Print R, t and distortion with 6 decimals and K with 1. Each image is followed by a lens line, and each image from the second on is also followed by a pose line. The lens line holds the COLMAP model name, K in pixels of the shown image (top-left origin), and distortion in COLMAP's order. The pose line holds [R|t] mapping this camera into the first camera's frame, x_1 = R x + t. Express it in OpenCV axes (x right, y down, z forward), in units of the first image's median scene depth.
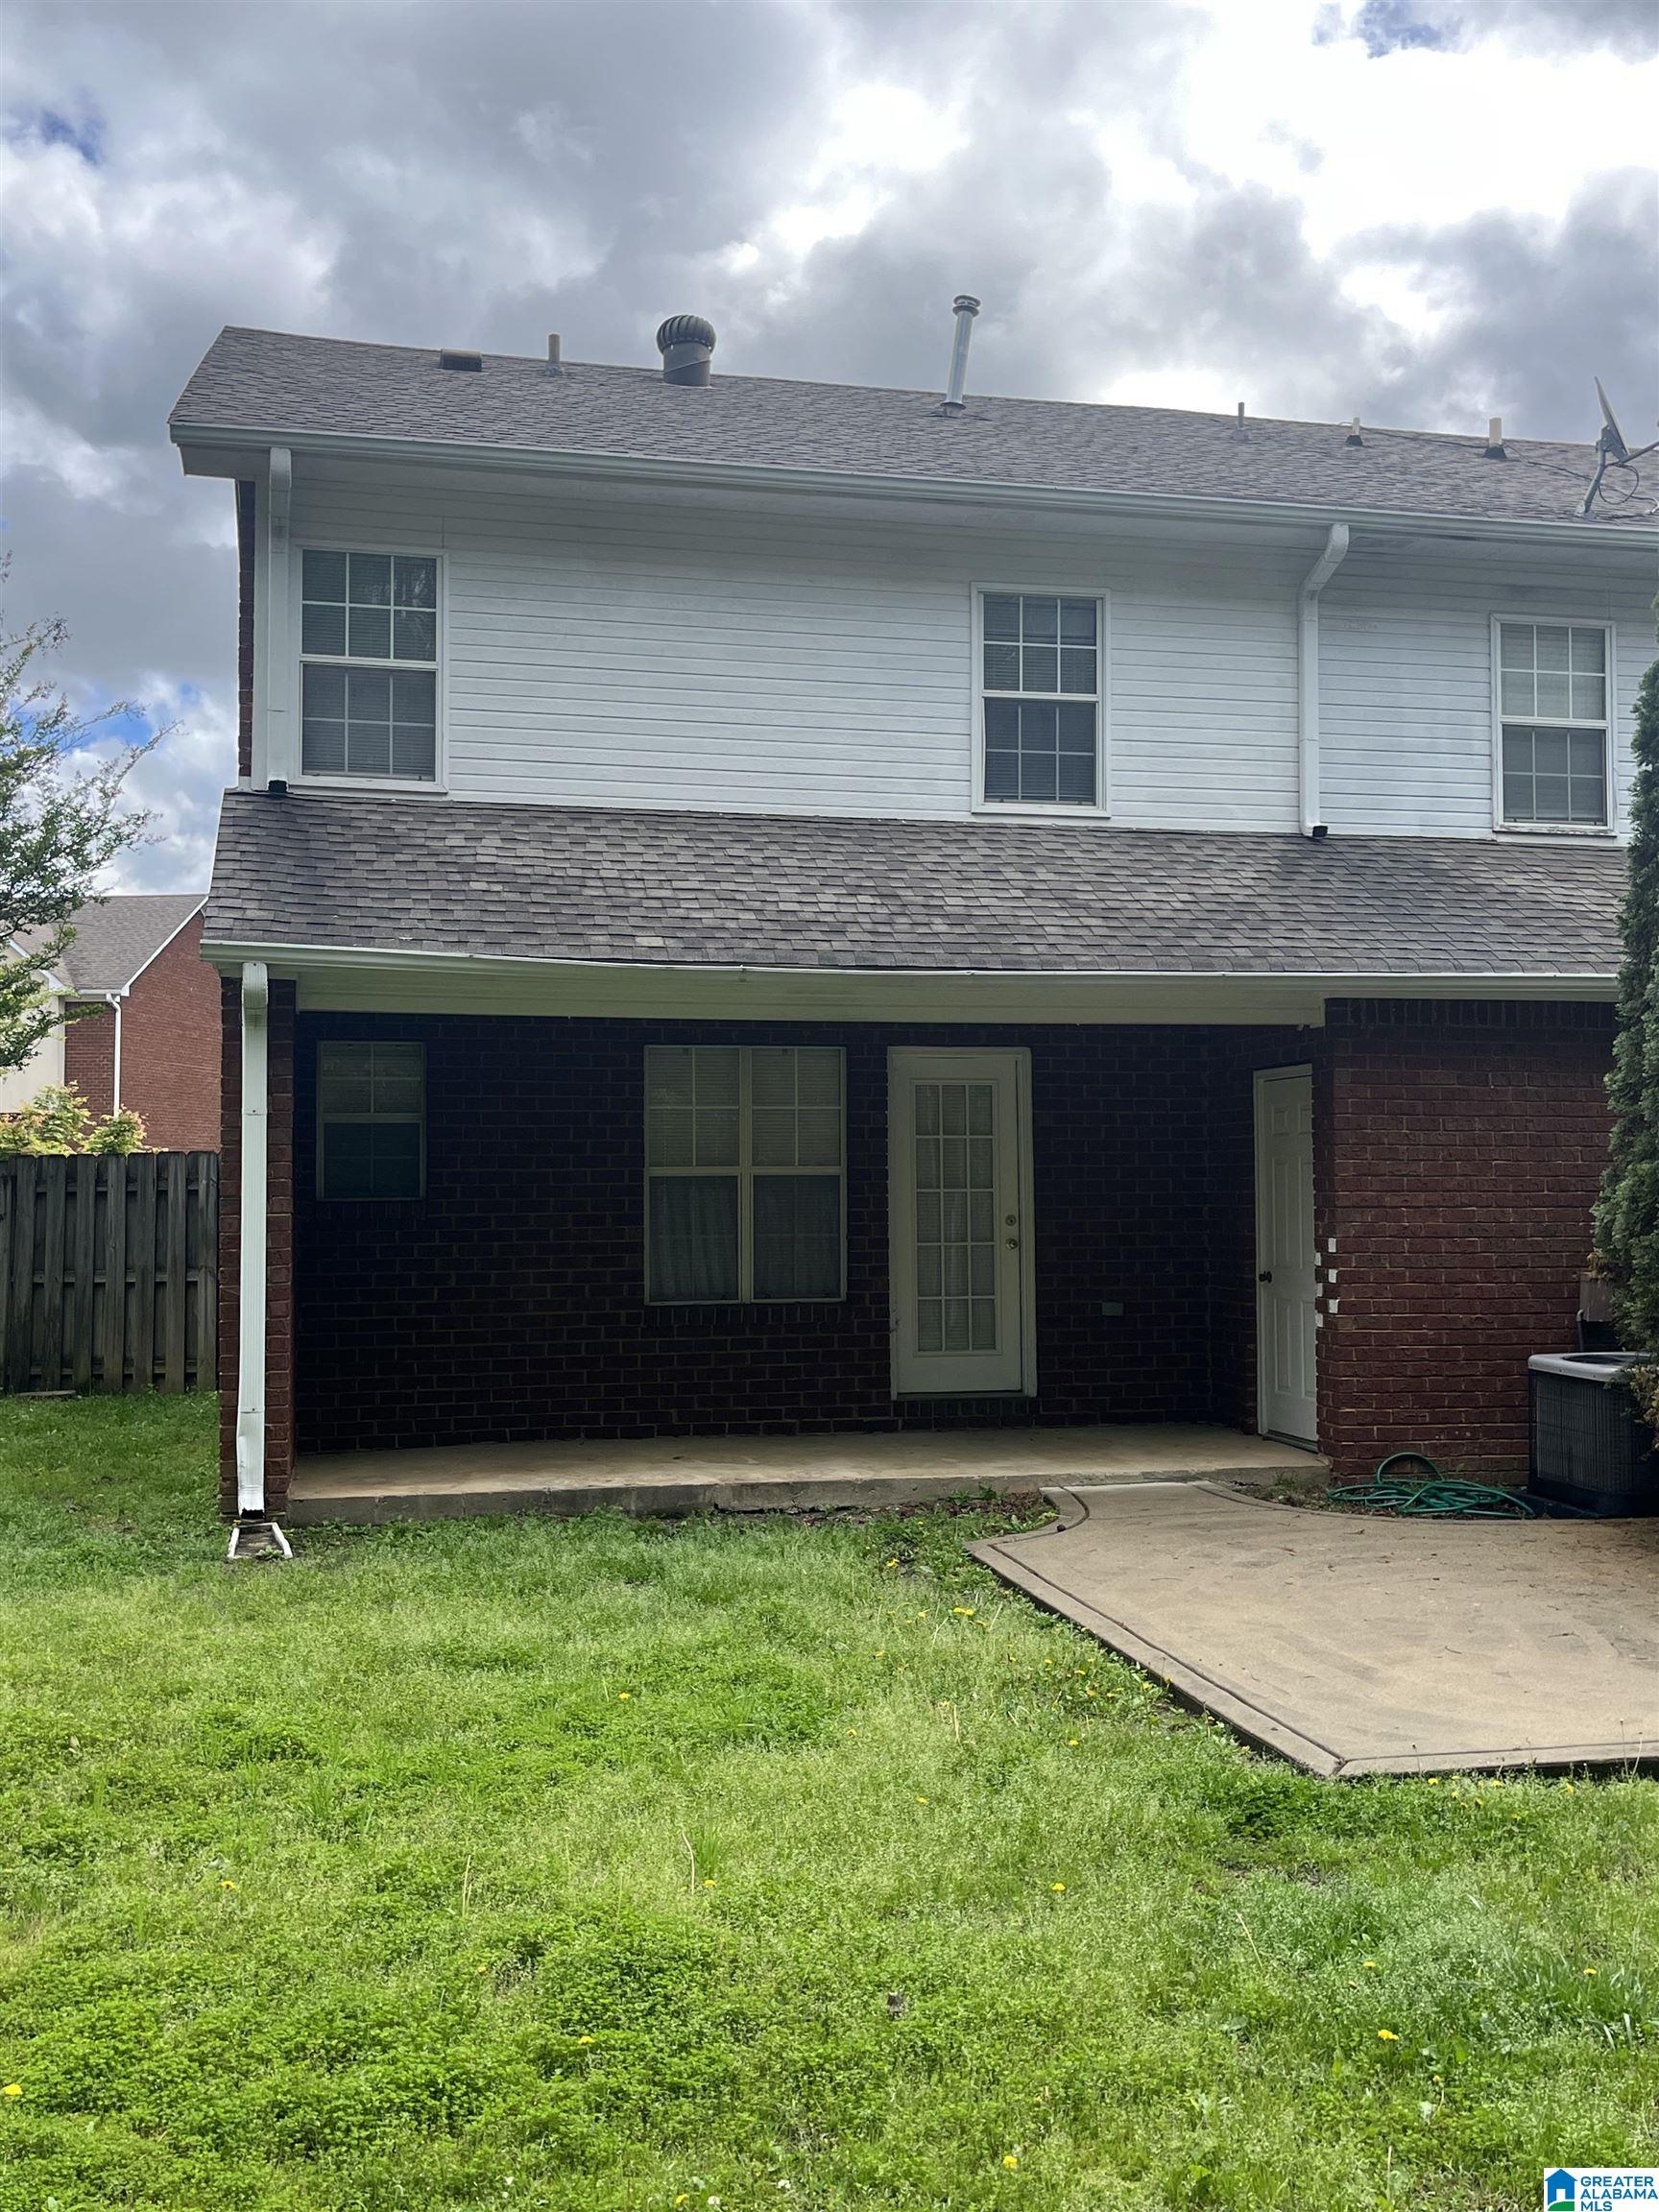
lens RADIAL K [[2036.1, 0, 799.1], [0, 2036.1, 1087.8], [0, 0, 1]] dist [0.081079, -0.134741]
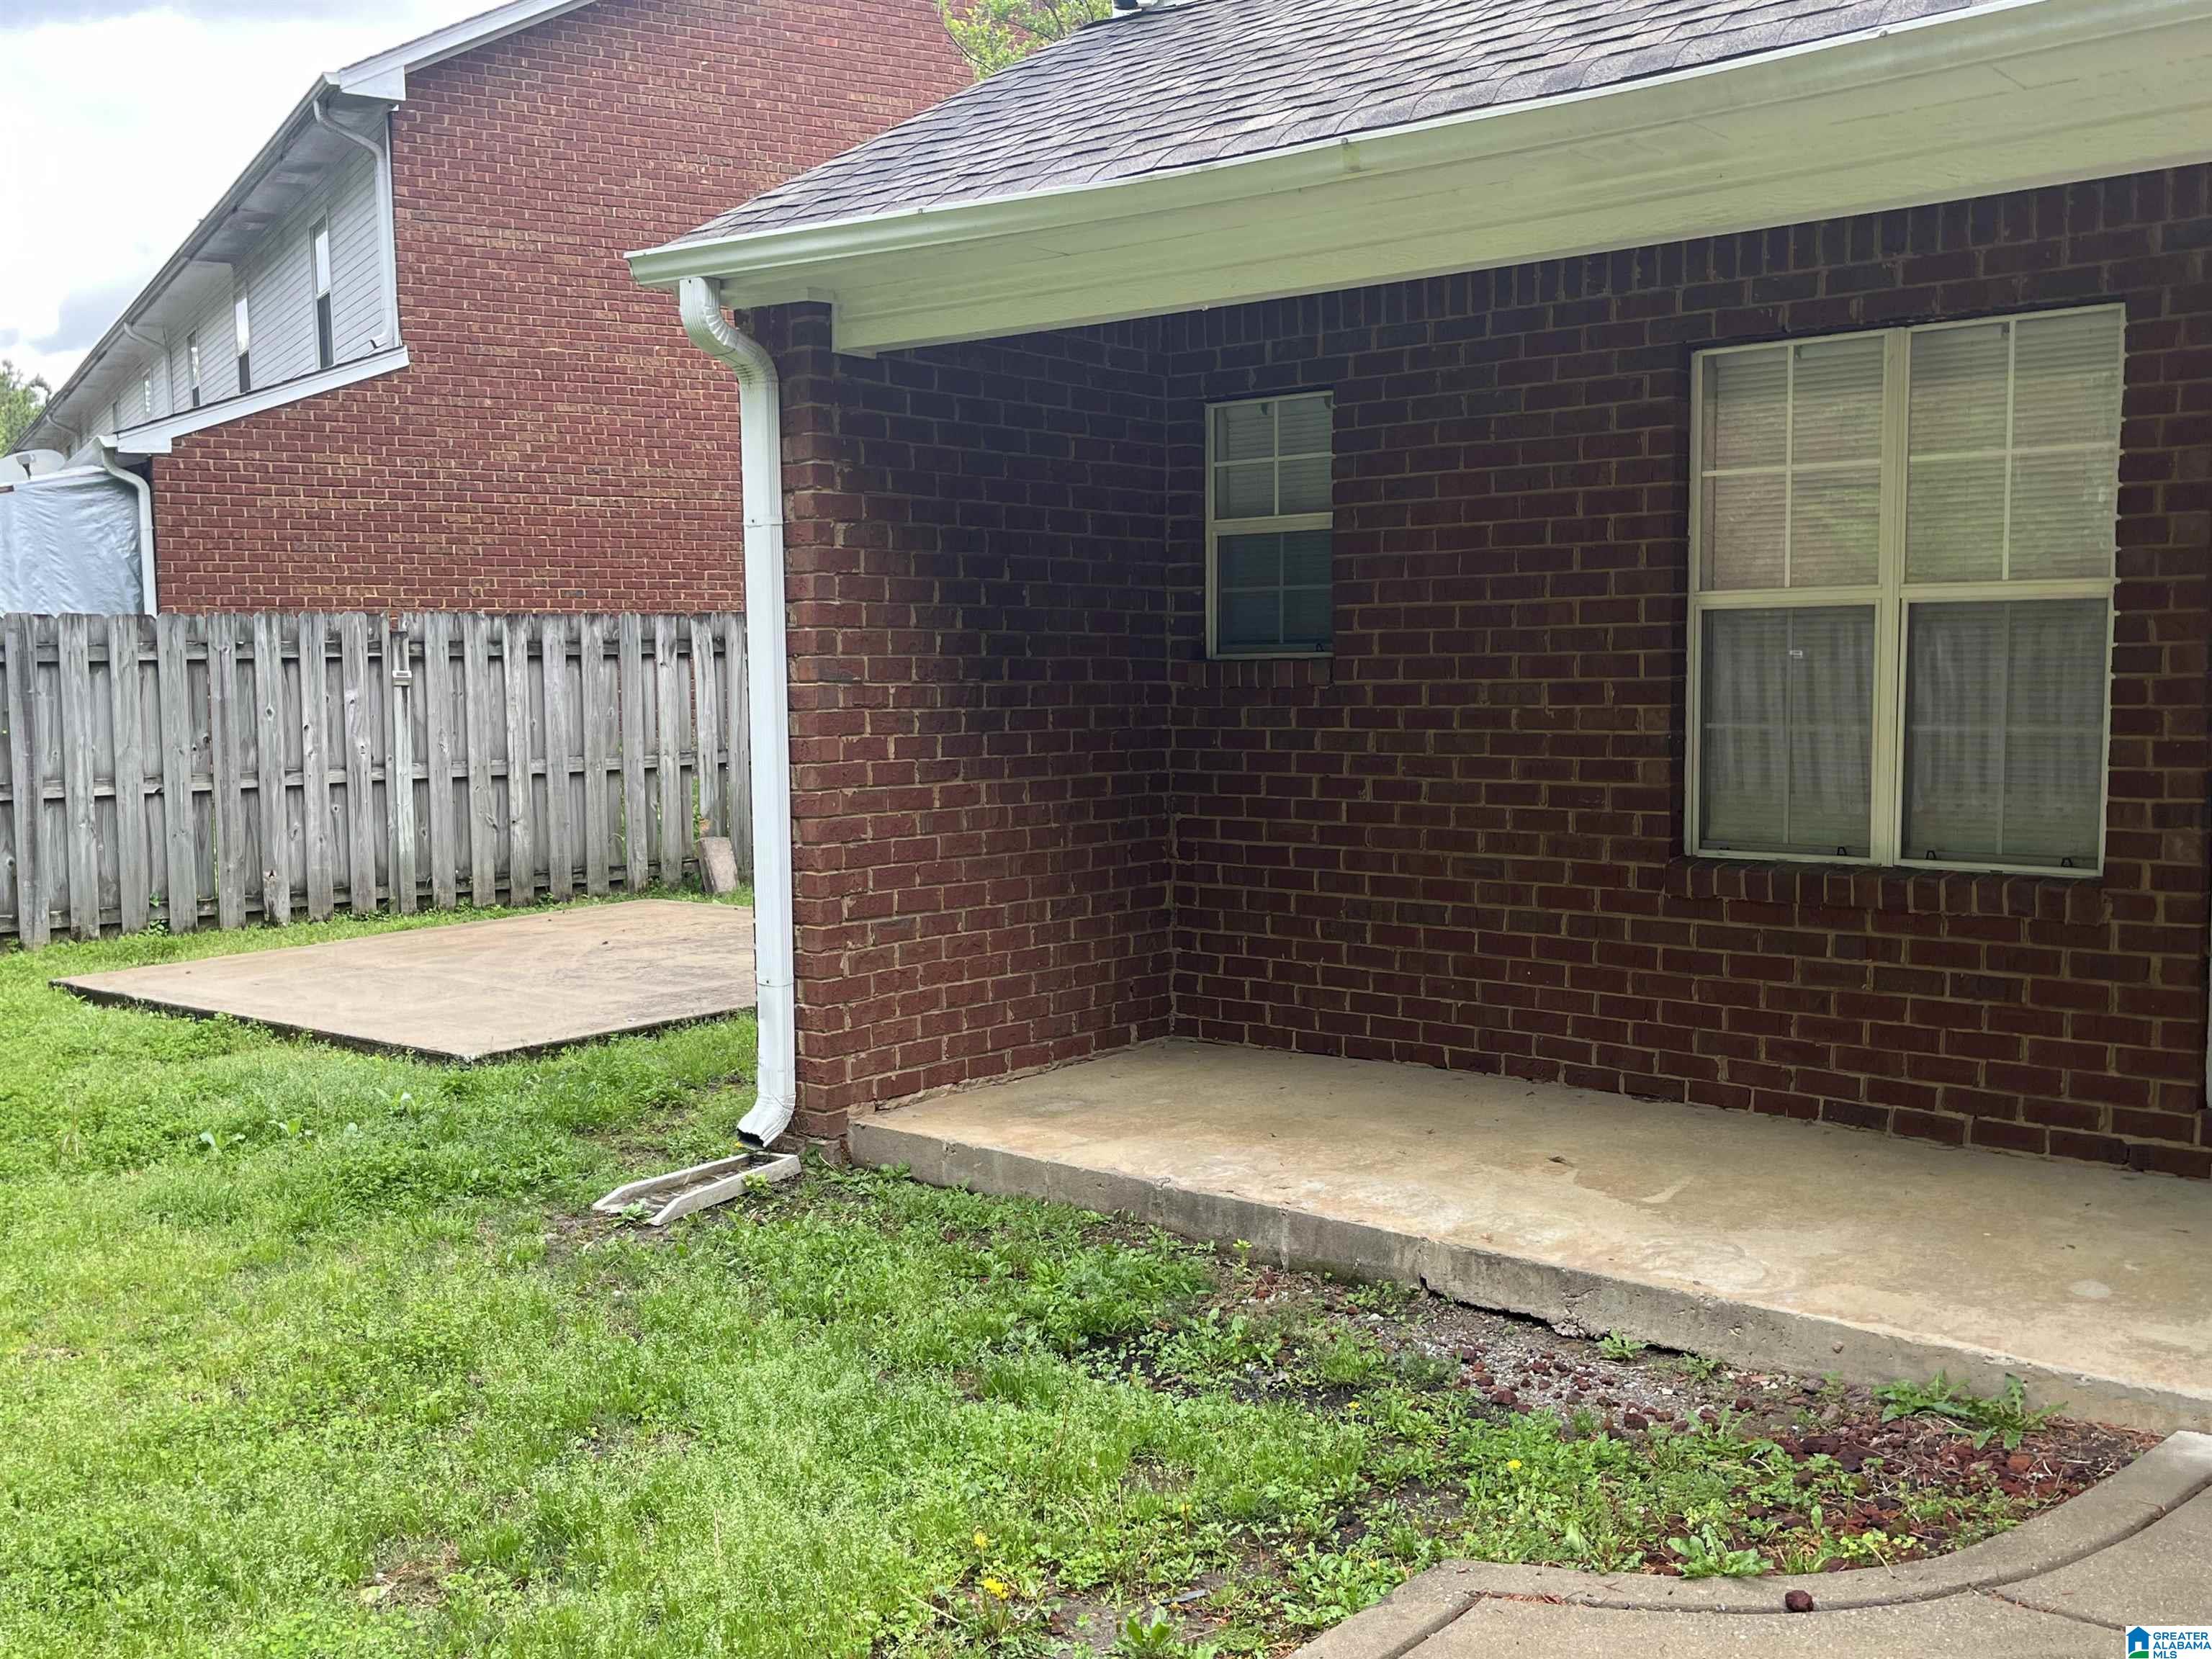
lens RADIAL K [[2090.1, 0, 1105.4], [0, 2090.1, 842.9], [0, 0, 1]] dist [0.057760, -0.064958]
pose [[0.611178, 0.069918, -0.788399, 0.306278], [0.049499, 0.990764, 0.126237, 0.032217], [0.789944, -0.116178, 0.602073, 0.649862]]
